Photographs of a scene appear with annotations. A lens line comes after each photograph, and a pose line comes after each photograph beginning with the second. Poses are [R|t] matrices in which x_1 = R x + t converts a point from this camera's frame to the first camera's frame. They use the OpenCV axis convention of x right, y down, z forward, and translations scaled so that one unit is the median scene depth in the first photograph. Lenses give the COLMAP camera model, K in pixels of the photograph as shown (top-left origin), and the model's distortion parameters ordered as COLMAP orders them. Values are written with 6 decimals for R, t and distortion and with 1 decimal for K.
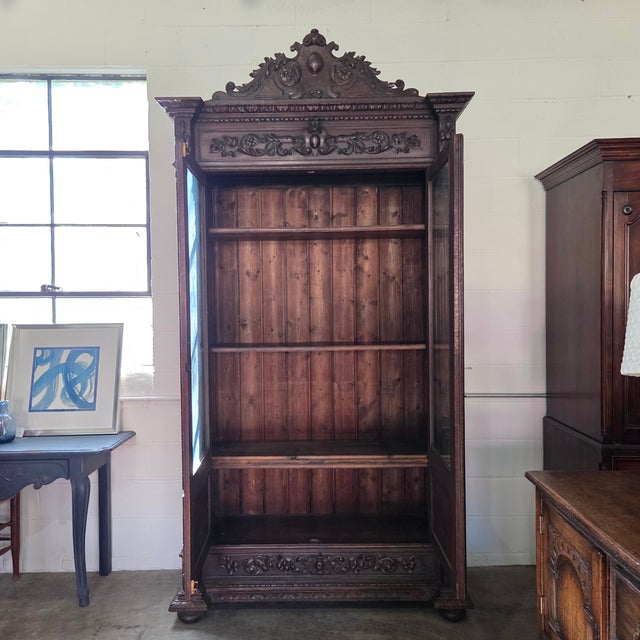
lens RADIAL K [[574.5, 0, 317.6], [0, 574.5, 321.5], [0, 0, 1]] dist [0.057110, -0.041871]
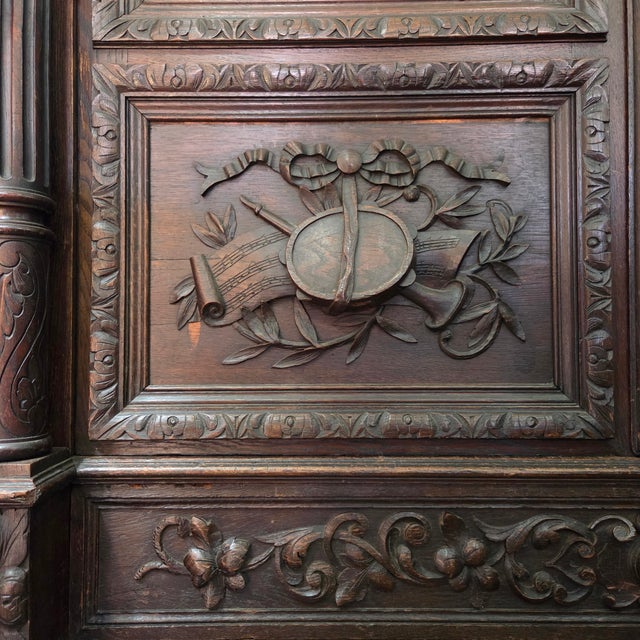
lens RADIAL K [[578.7, 0, 322.7], [0, 578.7, 324.5], [0, 0, 1]] dist [0.046550, -0.026963]
pose [[0.999919, 0.007393, 0.010337, -0.108234], [-0.006857, 0.998676, -0.050973, 0.329203], [-0.010700, 0.050898, 0.998647, 0.750296]]
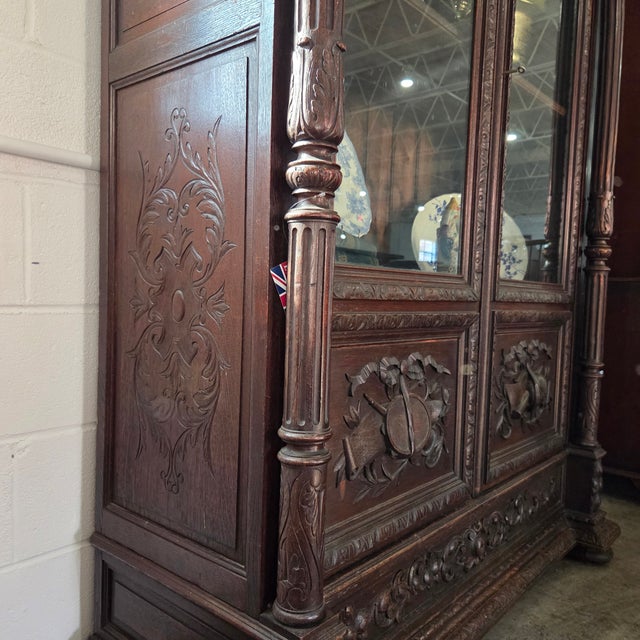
lens RADIAL K [[574.5, 0, 330.2], [0, 574.5, 324.9], [0, 0, 1]] dist [0.057110, -0.041871]
pose [[0.628753, -0.007712, 0.777566, -0.391647], [-0.020903, 0.999422, 0.026815, 0.227463], [-0.777324, -0.033113, 0.628229, 0.769278]]
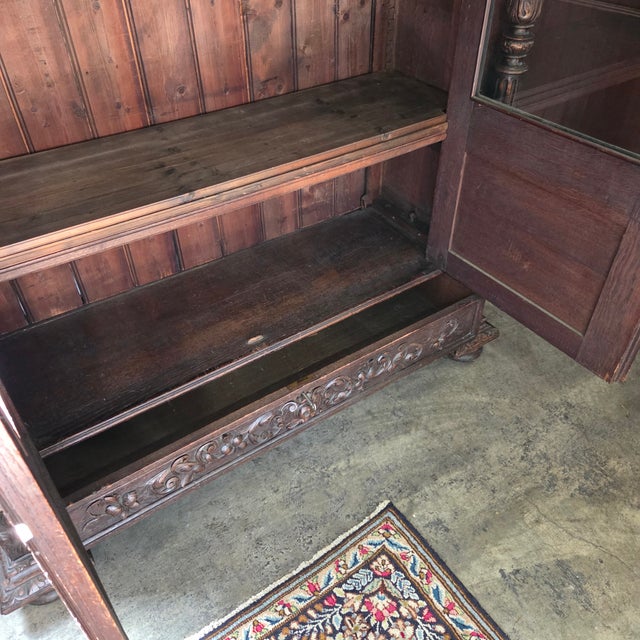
lens RADIAL K [[574.5, 0, 326.3], [0, 574.5, 319.6], [0, 0, 1]] dist [0.057110, -0.041871]
pose [[0.812274, -0.371127, 0.449973, -0.161279], [0.008055, 0.778522, 0.627566, 0.058751], [-0.583220, -0.506131, 0.635363, 0.637595]]
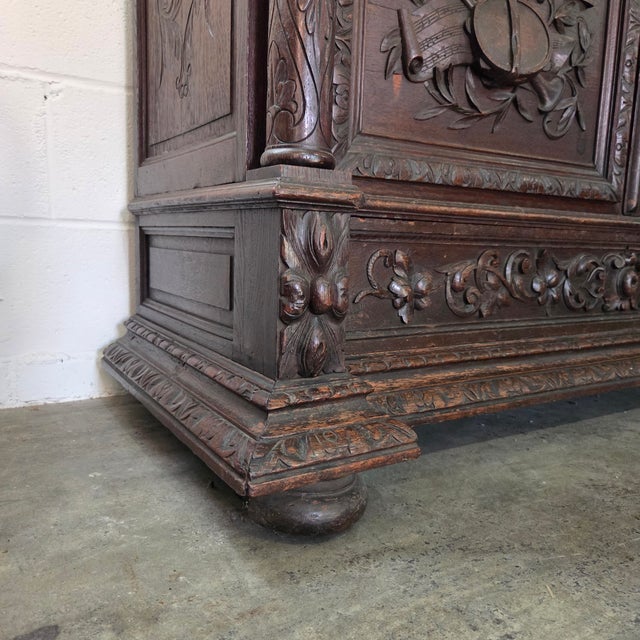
lens RADIAL K [[578.7, 0, 324.1], [0, 578.7, 321.6], [0, 0, 1]] dist [0.046550, -0.026963]
pose [[0.842769, -0.035760, 0.537086, -0.296494], [-0.026940, 0.993738, 0.108437, 0.388253], [-0.537601, -0.105856, 0.836528, 0.772572]]
